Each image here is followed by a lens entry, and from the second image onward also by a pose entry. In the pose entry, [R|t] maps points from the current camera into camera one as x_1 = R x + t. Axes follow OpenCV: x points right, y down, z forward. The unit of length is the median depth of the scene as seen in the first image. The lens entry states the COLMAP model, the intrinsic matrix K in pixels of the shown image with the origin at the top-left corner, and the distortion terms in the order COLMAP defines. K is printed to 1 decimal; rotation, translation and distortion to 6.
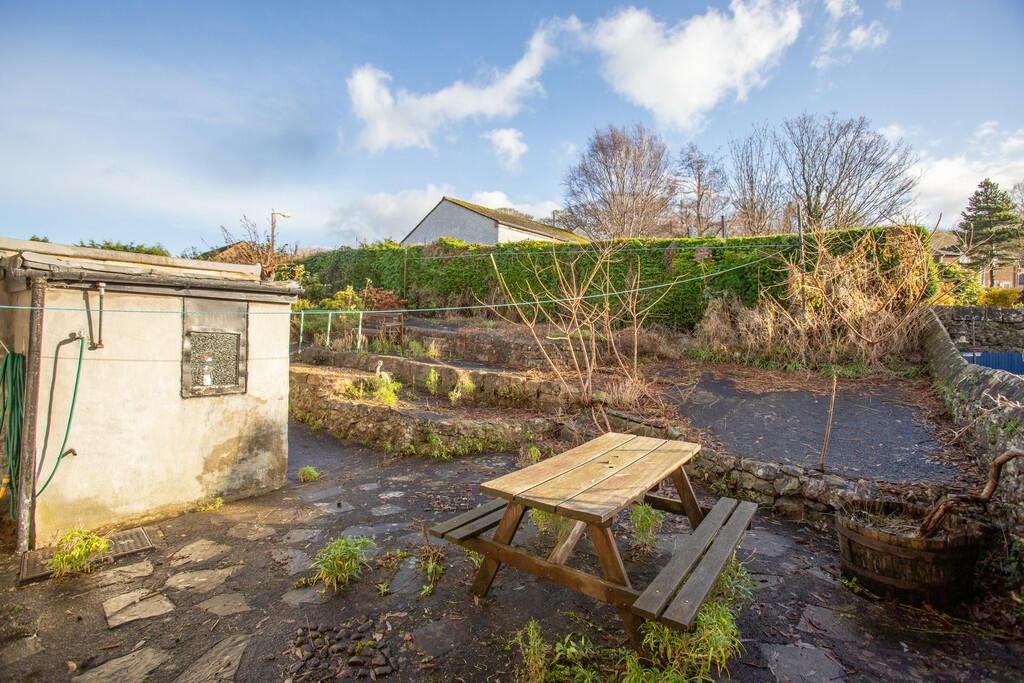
lens RADIAL K [[470.4, 0, 512.0], [0, 470.4, 341.5], [0, 0, 1]] dist [-0.065949, 0.036101]
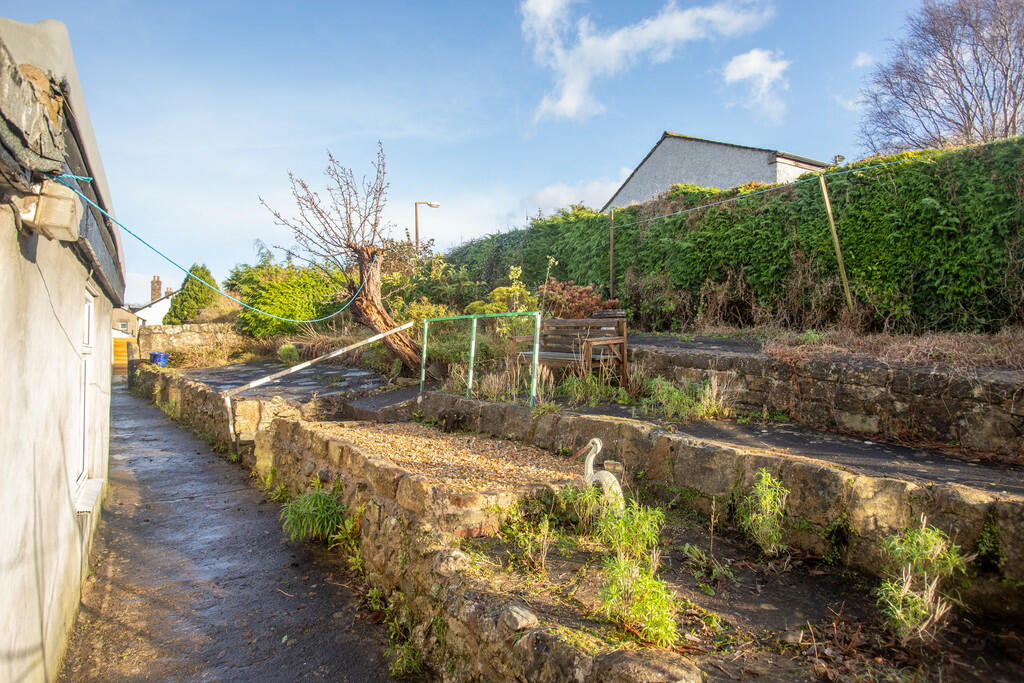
lens RADIAL K [[600.1, 0, 512.0], [0, 600.1, 341.5], [0, 0, 1]] dist [-0.022526, 0.001334]
pose [[0.939131, -0.027417, -0.342463, -0.144340], [0.008723, 0.998392, -0.056007, -0.004532], [0.343448, 0.049611, 0.937860, 0.435637]]
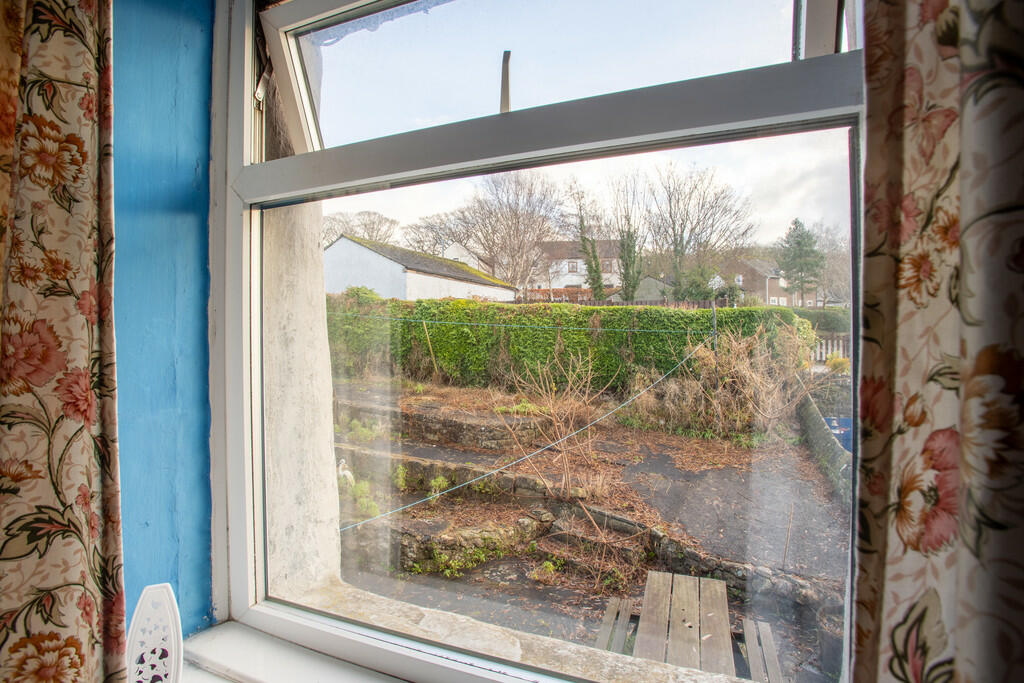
lens RADIAL K [[491.7, 0, 512.0], [0, 491.7, 341.5], [0, 0, 1]] dist [-0.060233, 0.018688]
pose [[0.961445, -0.021578, 0.274150, -0.168024], [0.025351, 0.999626, -0.010224, -0.143554], [-0.273827, 0.016780, 0.961632, -0.053300]]
